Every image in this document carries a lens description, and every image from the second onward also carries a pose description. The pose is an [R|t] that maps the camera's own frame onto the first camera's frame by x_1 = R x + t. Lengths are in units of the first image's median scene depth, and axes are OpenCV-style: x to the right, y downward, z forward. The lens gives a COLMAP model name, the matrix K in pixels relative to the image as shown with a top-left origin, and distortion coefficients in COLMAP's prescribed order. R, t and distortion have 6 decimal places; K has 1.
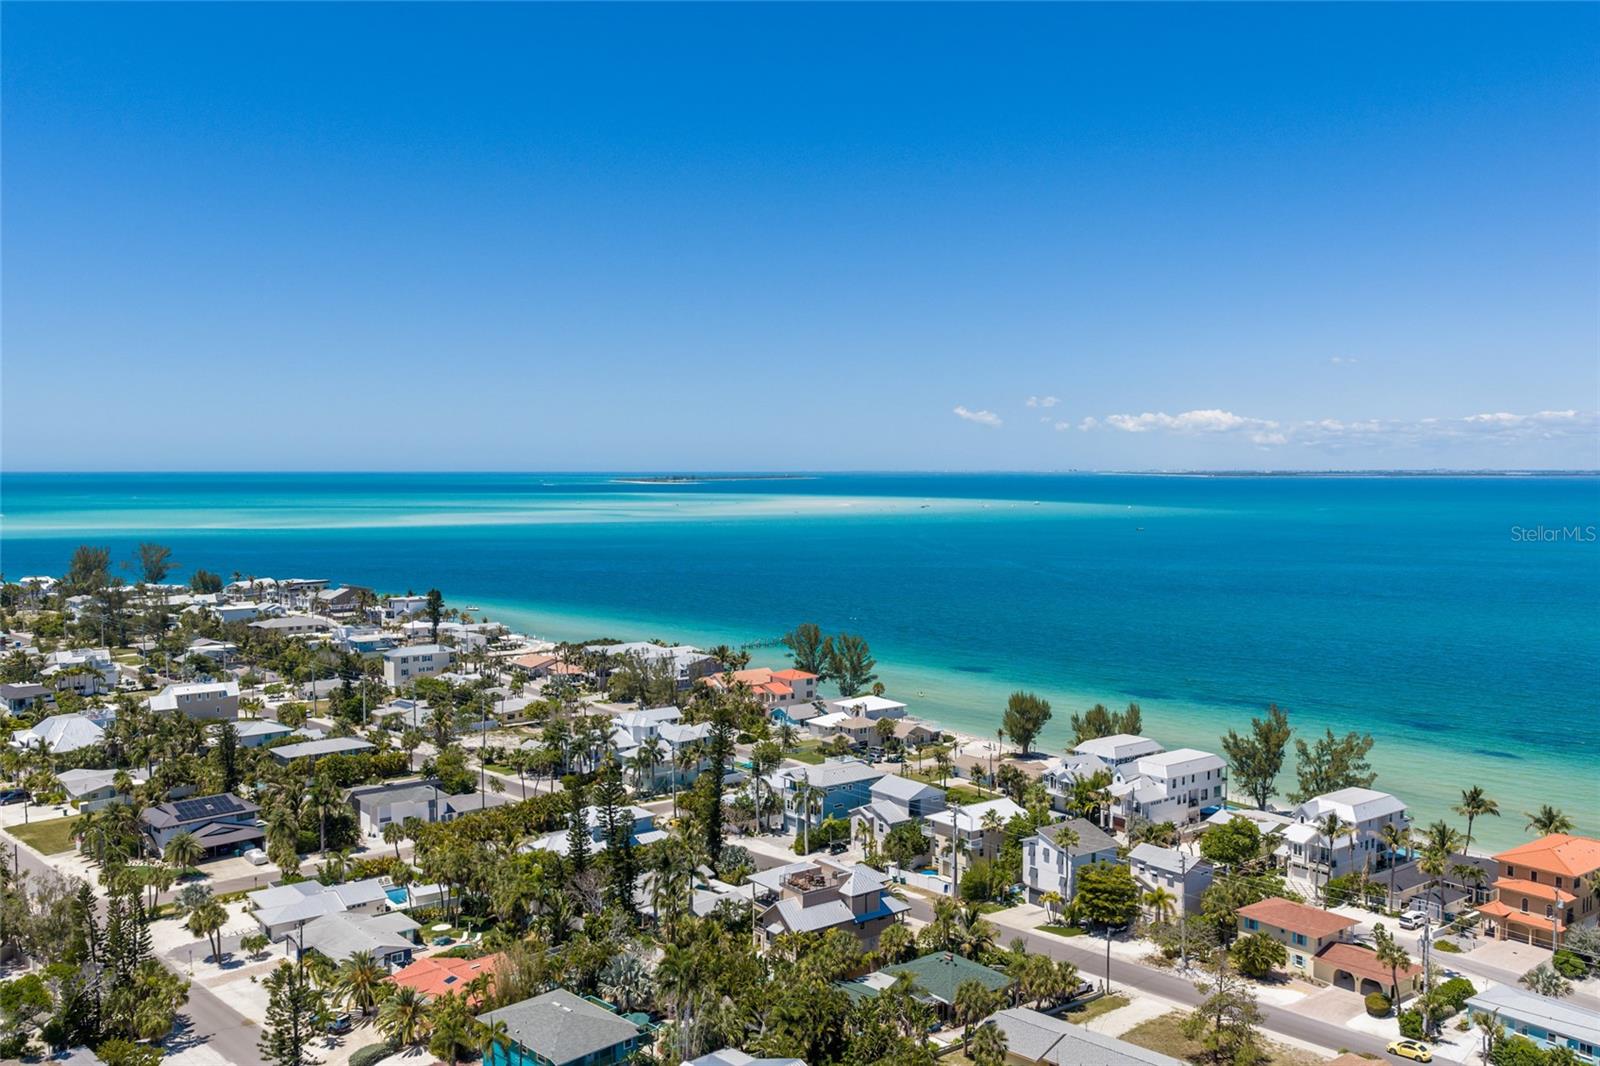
lens RADIAL K [[1335.7, 0, 804.0], [0, 1335.7, 536.1], [0, 0, 1]] dist [0.033179, -0.003854]
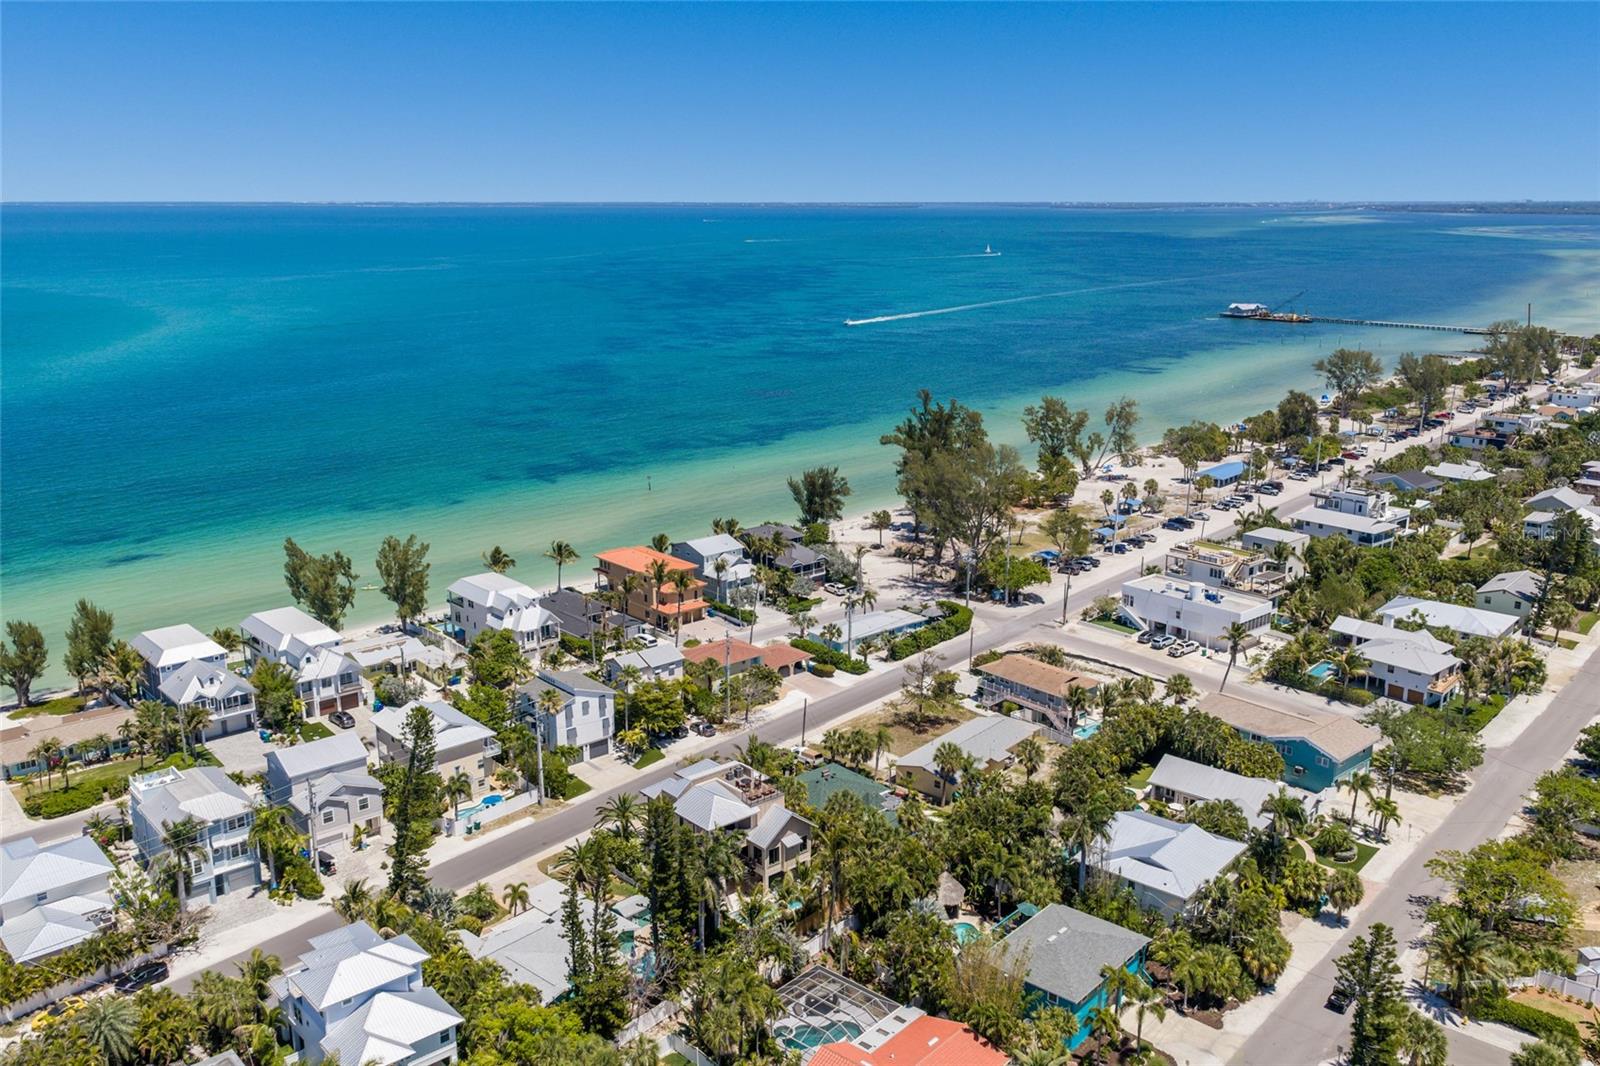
lens RADIAL K [[1335.7, 0, 804.0], [0, 1335.7, 536.1], [0, 0, 1]] dist [0.033179, -0.003854]
pose [[-0.074748, -0.247602, 0.965974, -0.510062], [0.048356, 0.966644, 0.251516, -0.081295], [-0.996029, 0.065511, -0.060282, 0.622970]]
